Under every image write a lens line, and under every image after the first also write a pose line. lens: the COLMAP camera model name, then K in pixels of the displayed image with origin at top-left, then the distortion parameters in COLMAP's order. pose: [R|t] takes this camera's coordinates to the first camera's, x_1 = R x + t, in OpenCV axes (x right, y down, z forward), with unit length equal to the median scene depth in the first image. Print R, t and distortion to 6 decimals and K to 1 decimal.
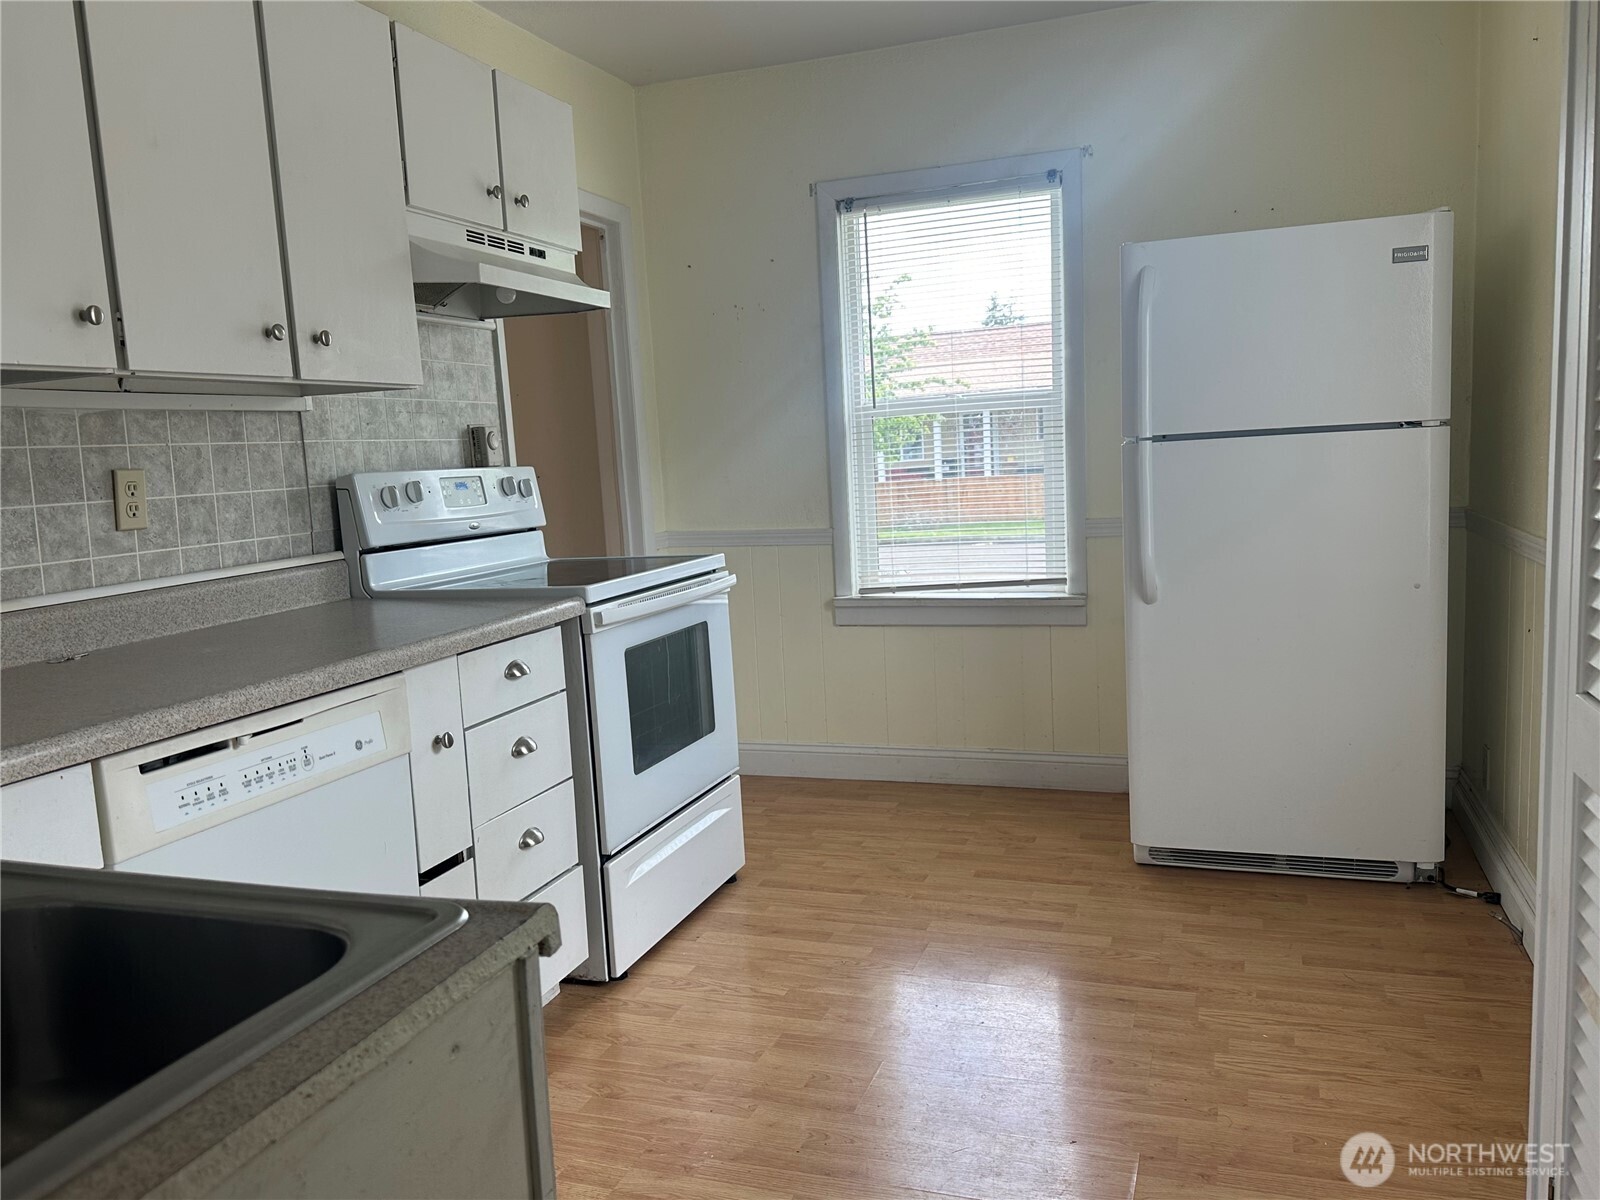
lens RADIAL K [[1248.7, 0, 797.6], [0, 1248.7, 604.1], [0, 0, 1]] dist [-0.013252, -0.011625]
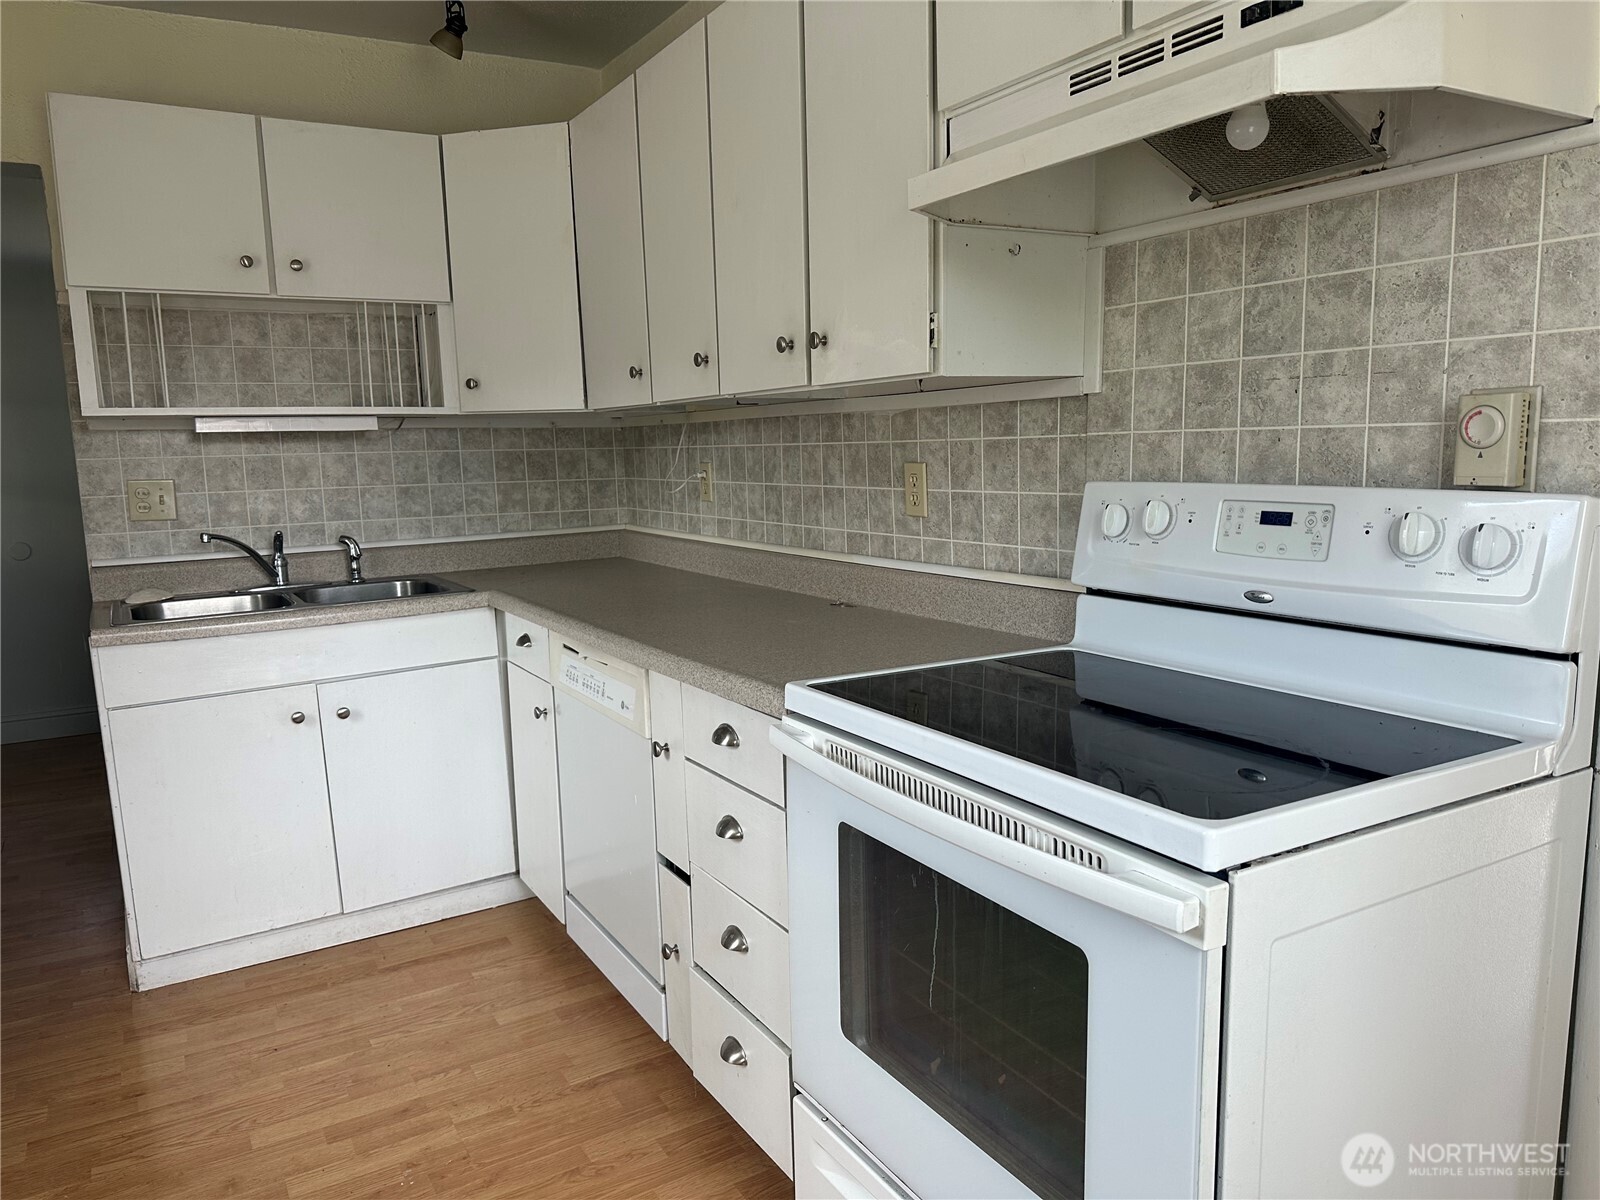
lens RADIAL K [[1124.2, 0, 796.0], [0, 1124.2, 601.9], [0, 0, 1]] dist [0.003344, -0.003333]
pose [[-0.650517, 0.169627, -0.740307, 0.281854], [-0.033873, 0.967290, 0.251400, -0.221839], [0.758736, 0.188616, -0.623493, 1.466166]]
